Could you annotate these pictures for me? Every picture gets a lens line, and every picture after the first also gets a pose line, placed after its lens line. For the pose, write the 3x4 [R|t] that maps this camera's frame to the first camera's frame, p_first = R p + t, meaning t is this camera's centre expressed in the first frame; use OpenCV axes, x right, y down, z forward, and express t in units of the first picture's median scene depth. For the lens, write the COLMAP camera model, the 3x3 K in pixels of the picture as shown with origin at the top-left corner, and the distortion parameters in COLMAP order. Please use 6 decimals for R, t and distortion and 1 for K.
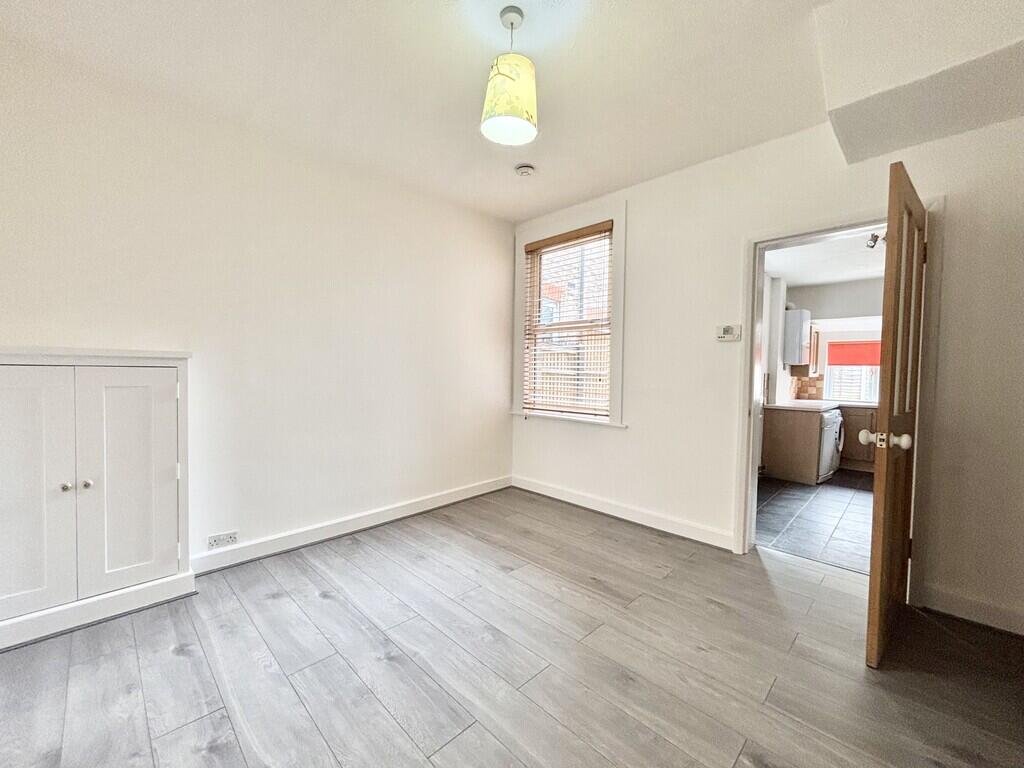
lens RADIAL K [[416.6, 0, 509.0], [0, 416.6, 383.2], [0, 0, 1]] dist [0.018567, 0.000449]
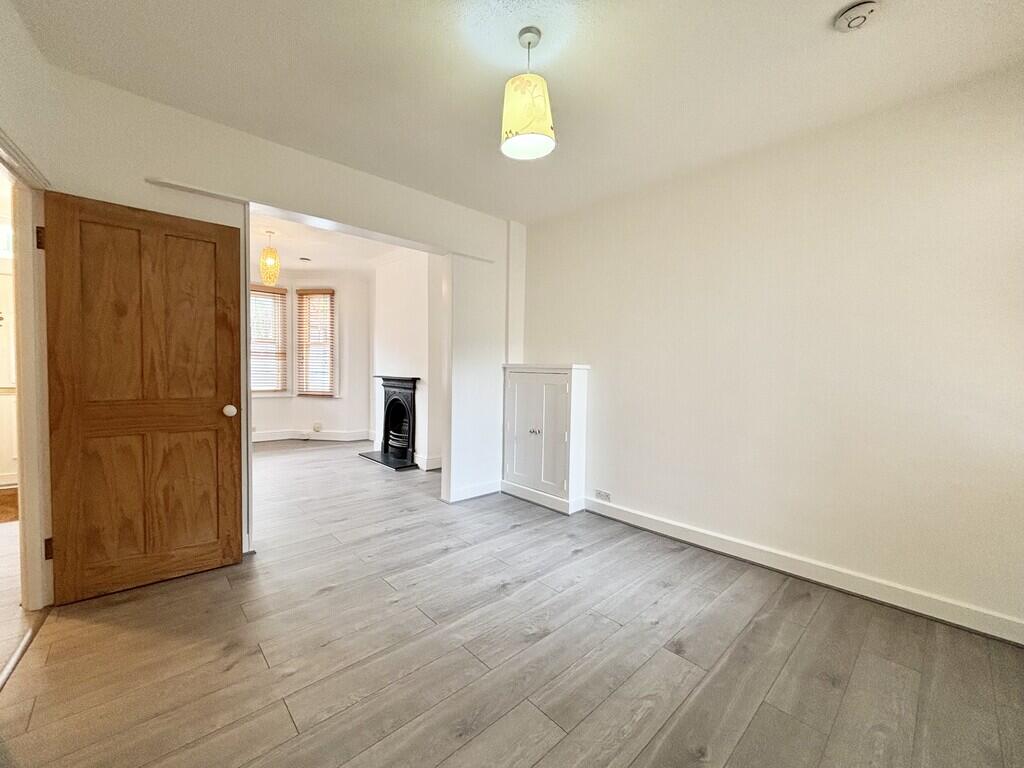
lens RADIAL K [[416.6, 0, 509.0], [0, 416.6, 383.2], [0, 0, 1]] dist [0.018567, 0.000449]
pose [[-0.028821, 0.023165, -0.999316, 0.842449], [-0.047817, 0.998555, 0.024527, -0.030751], [0.998440, 0.048492, -0.027672, 0.806820]]
